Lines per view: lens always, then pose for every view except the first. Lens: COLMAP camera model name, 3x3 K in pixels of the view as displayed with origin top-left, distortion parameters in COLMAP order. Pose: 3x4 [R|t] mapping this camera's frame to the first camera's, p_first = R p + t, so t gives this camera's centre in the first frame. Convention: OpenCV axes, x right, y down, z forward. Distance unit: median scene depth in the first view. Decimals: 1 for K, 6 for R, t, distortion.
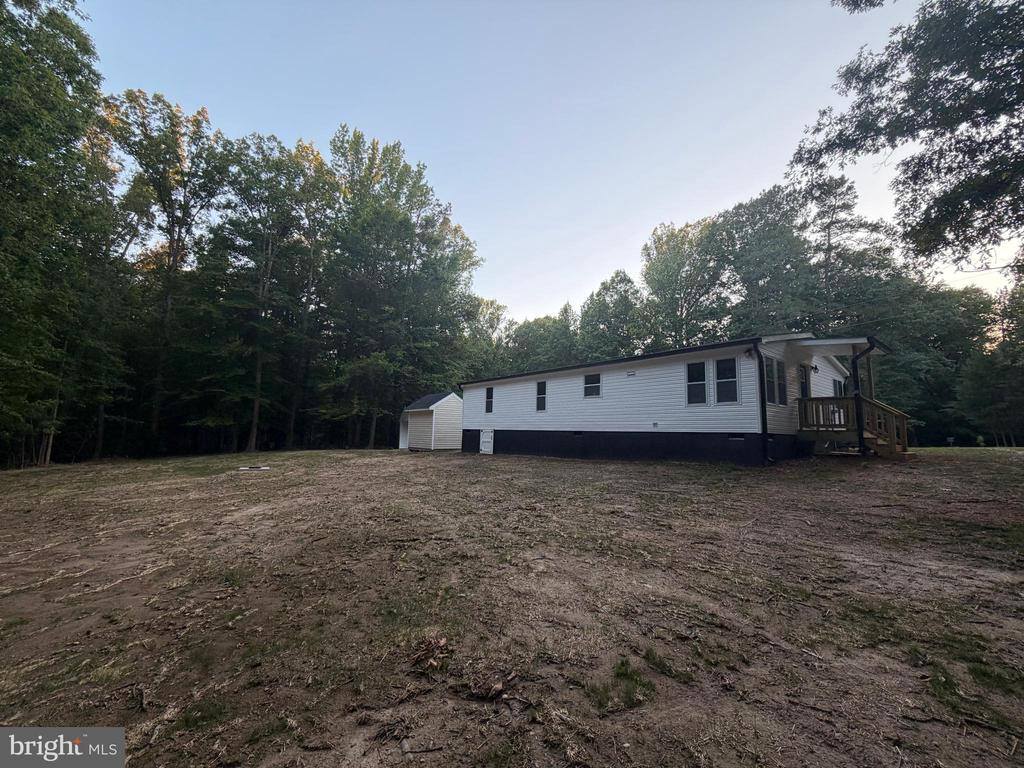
lens RADIAL K [[405.6, 0, 515.5], [0, 405.6, 382.3], [0, 0, 1]] dist [0.002274, 0.000373]
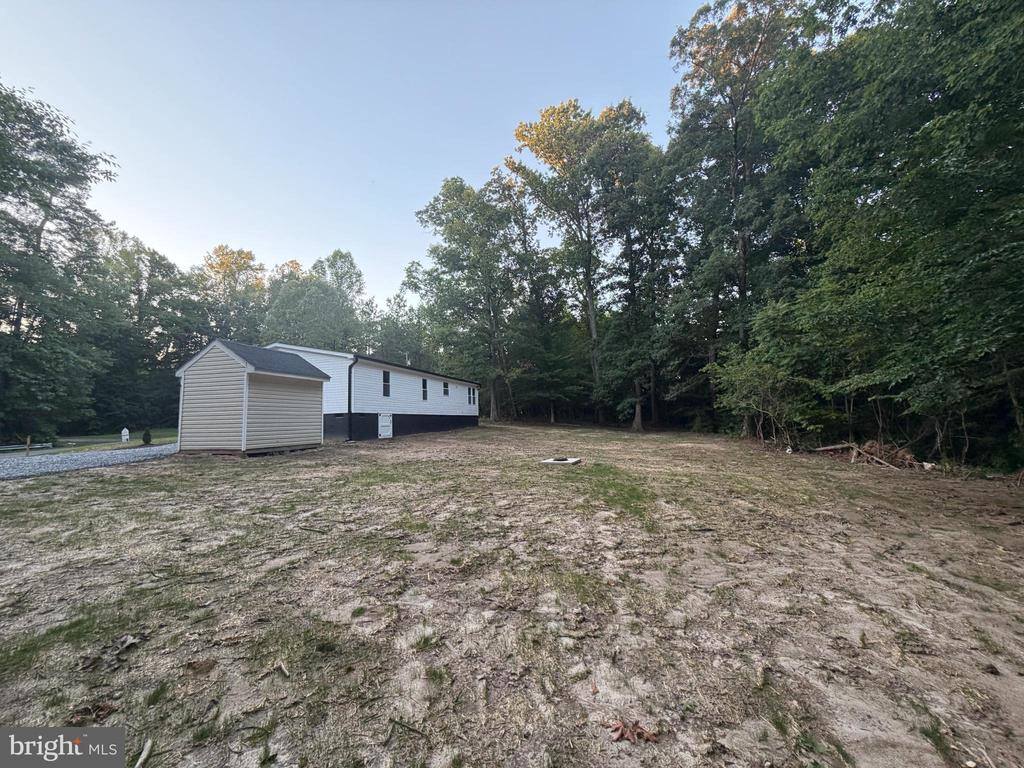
lens RADIAL K [[409.6, 0, 513.9], [0, 409.6, 384.2], [0, 0, 1]] dist [0.001719, -0.000546]
pose [[-0.575838, 0.043728, 0.816393, -2.052479], [-0.117198, 0.983840, -0.135362, 0.277618], [-0.809120, -0.173626, -0.561408, 2.532804]]
